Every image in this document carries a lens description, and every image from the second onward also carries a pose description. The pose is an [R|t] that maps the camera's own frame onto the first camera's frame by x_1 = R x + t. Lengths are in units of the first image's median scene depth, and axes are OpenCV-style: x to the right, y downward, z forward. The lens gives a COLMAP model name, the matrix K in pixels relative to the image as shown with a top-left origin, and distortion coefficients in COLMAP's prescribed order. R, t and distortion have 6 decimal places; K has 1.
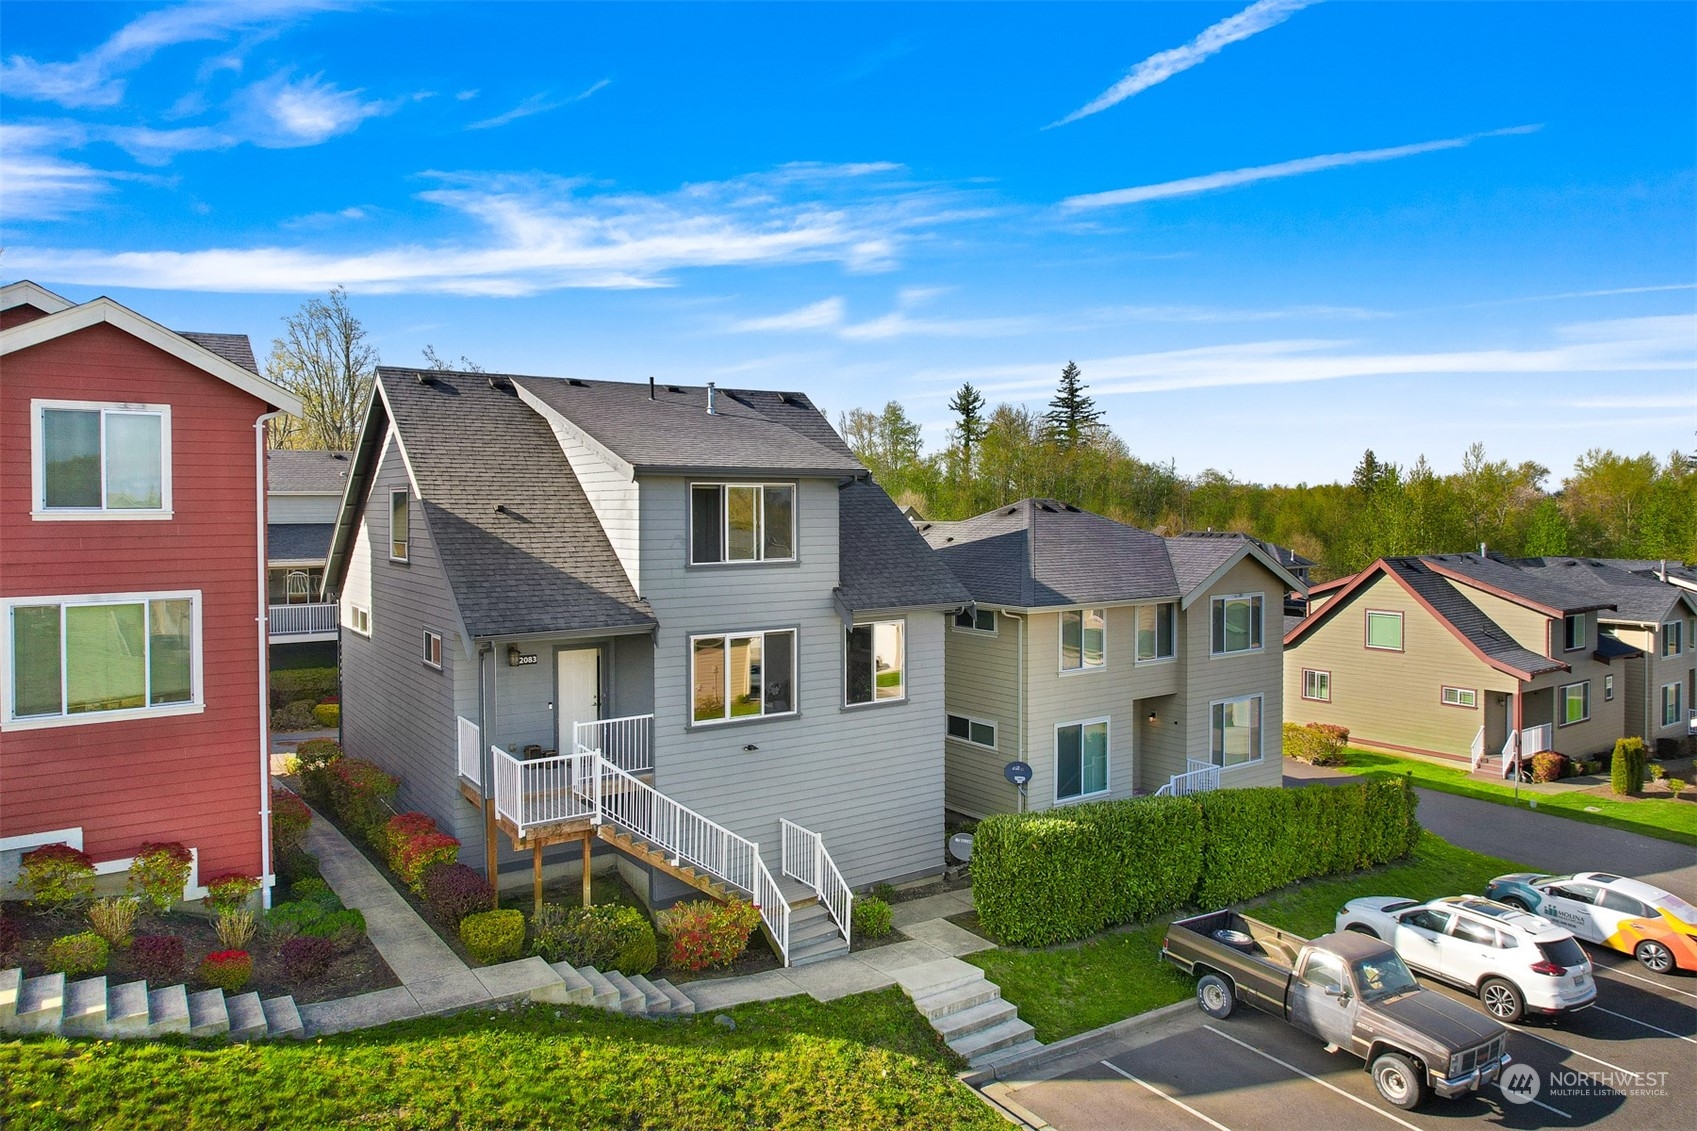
lens RADIAL K [[1098.0, 0, 839.6], [0, 1098.0, 539.2], [0, 0, 1]] dist [-0.074269, 0.058763]
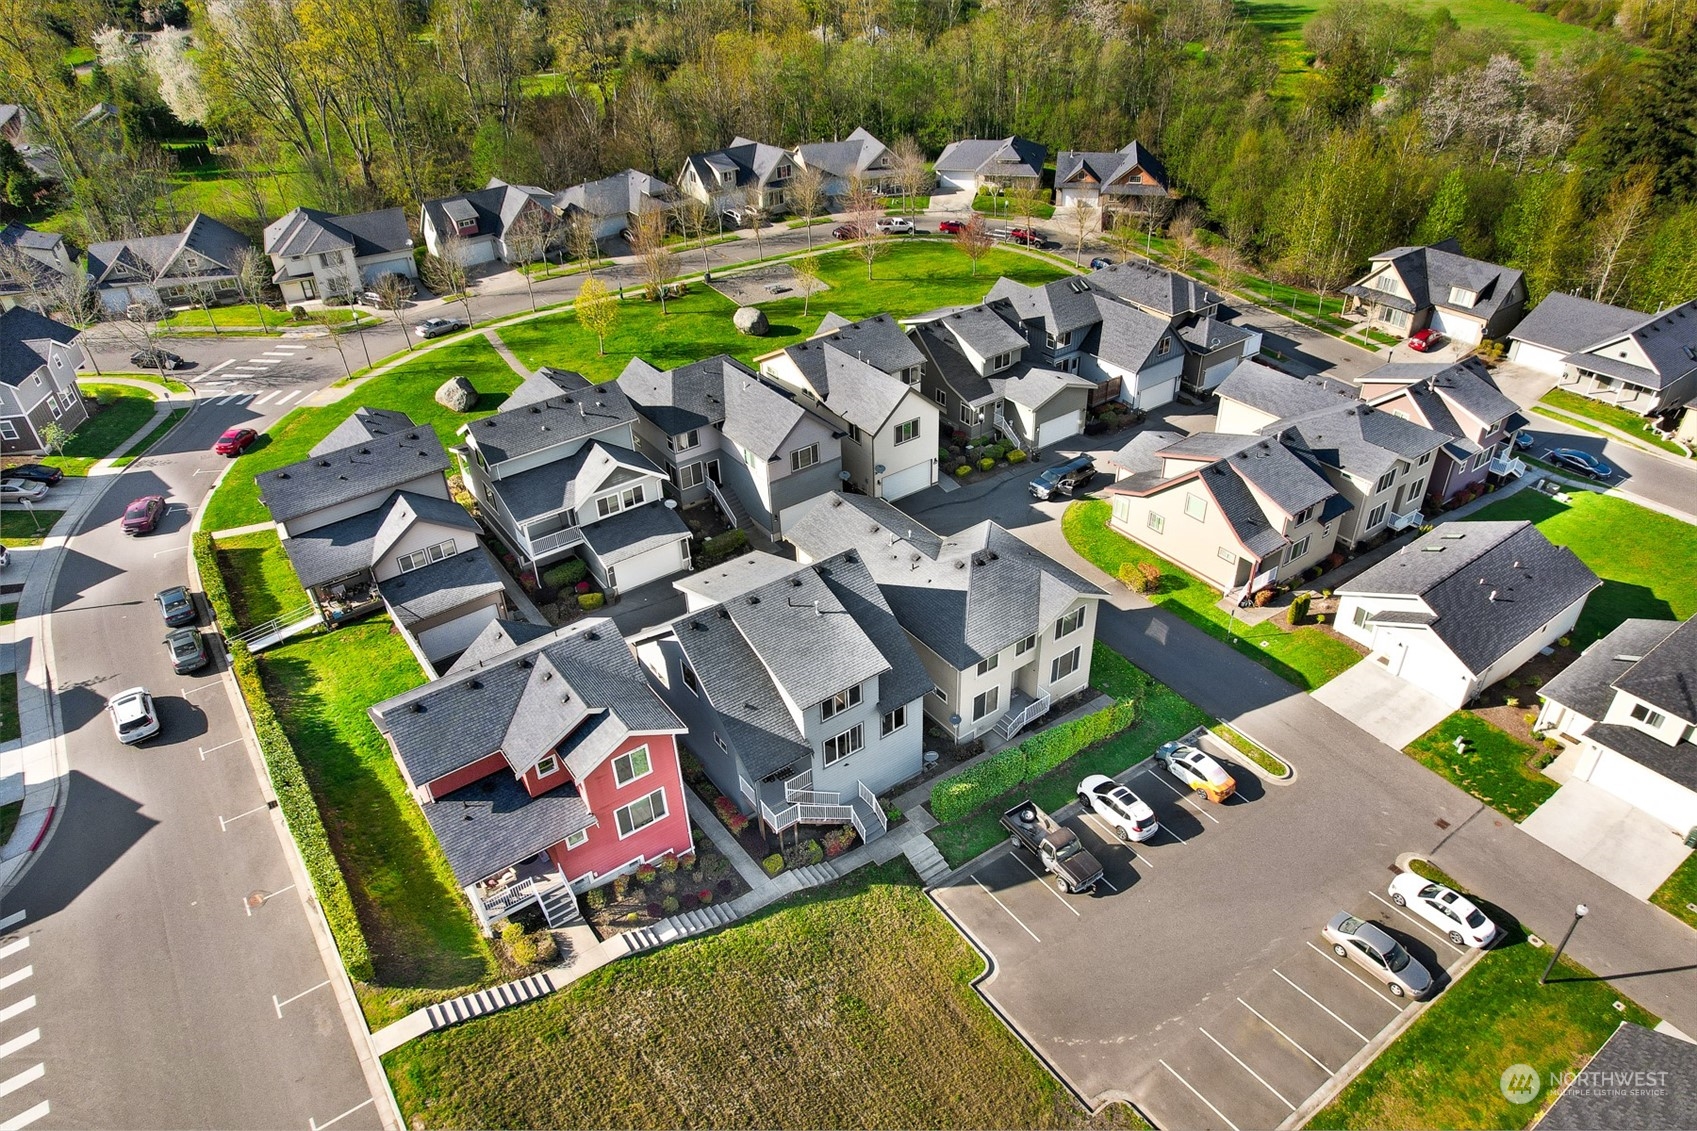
lens RADIAL K [[1098.5, 0, 848.5], [0, 1098.5, 565.5], [0, 0, 1]] dist [-0.072504, 0.059957]
pose [[0.999466, -0.032671, -0.000104, -0.061658], [0.027343, 0.834720, 0.549995, -1.670329], [-0.017882, -0.549704, 0.835168, -0.927913]]
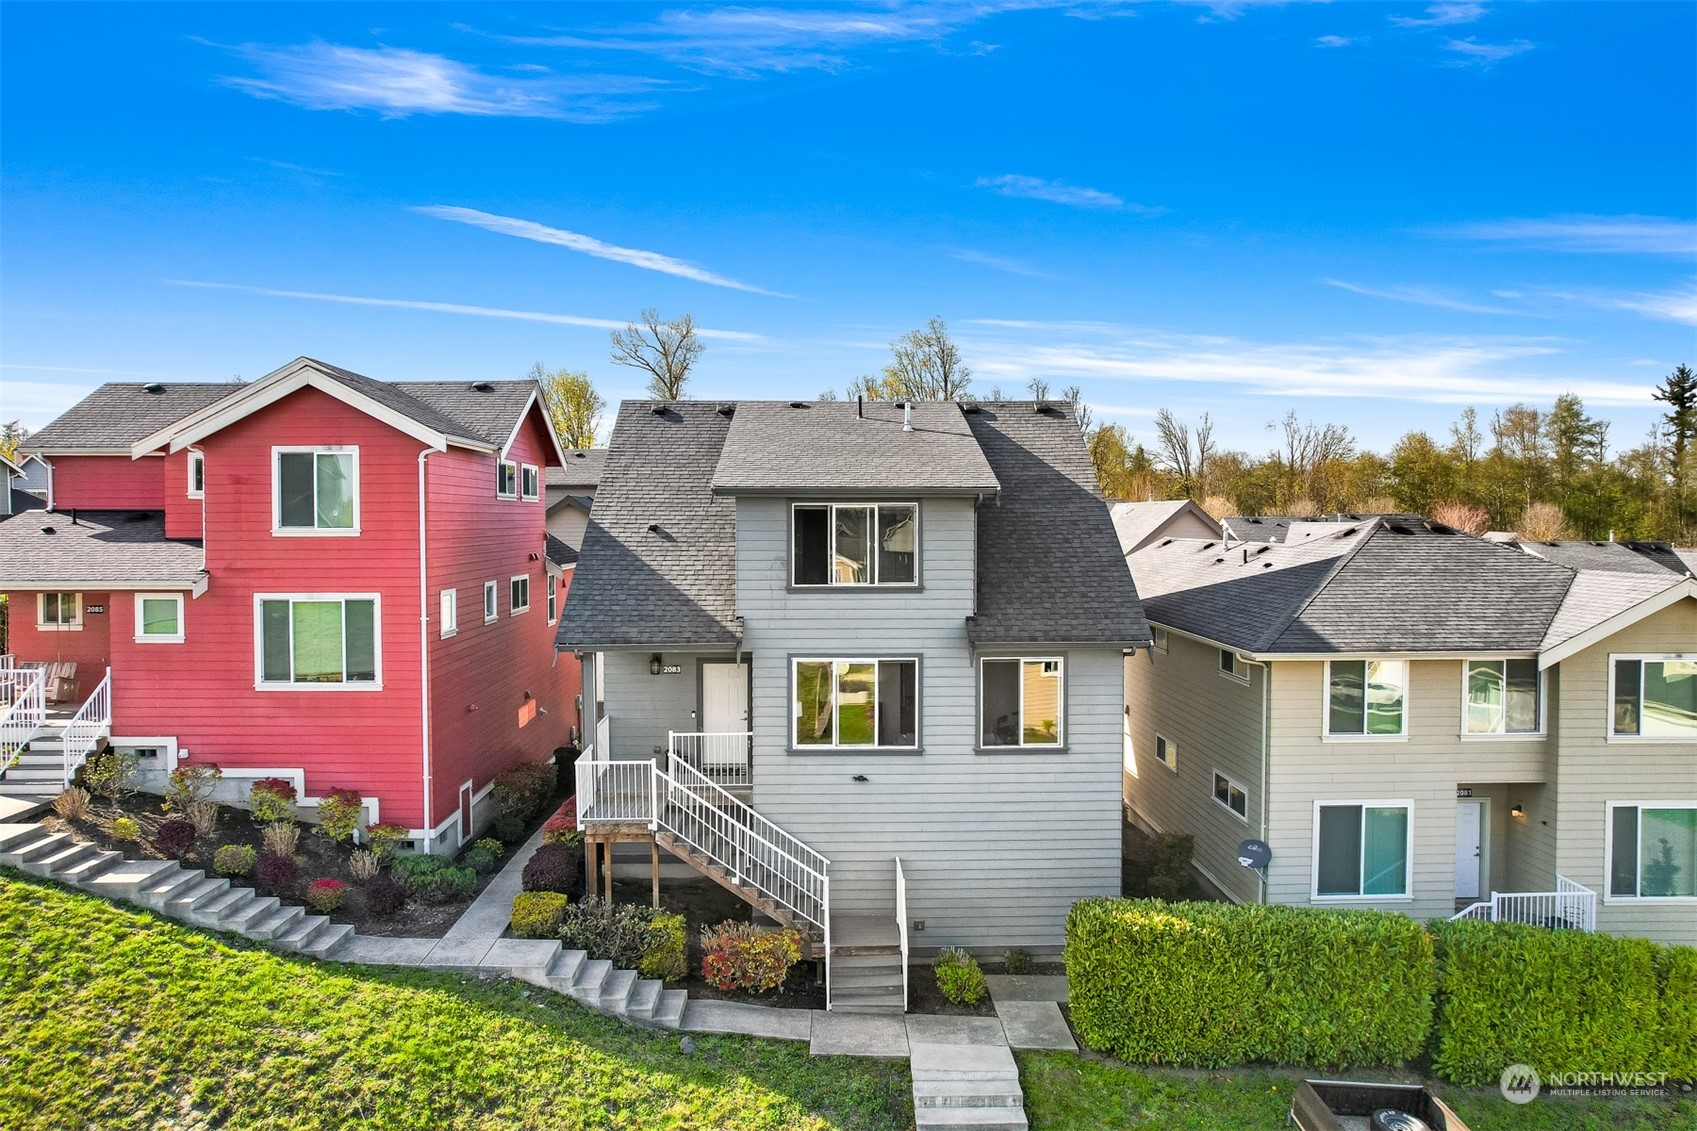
lens RADIAL K [[1098.5, 0, 848.5], [0, 1098.5, 565.5], [0, 0, 1]] dist [-0.072504, 0.059957]
pose [[0.837062, 0.025833, -0.546498, 0.444927], [-0.018351, 0.999648, 0.019146, -0.015197], [0.546800, -0.005998, 0.837242, 0.196251]]
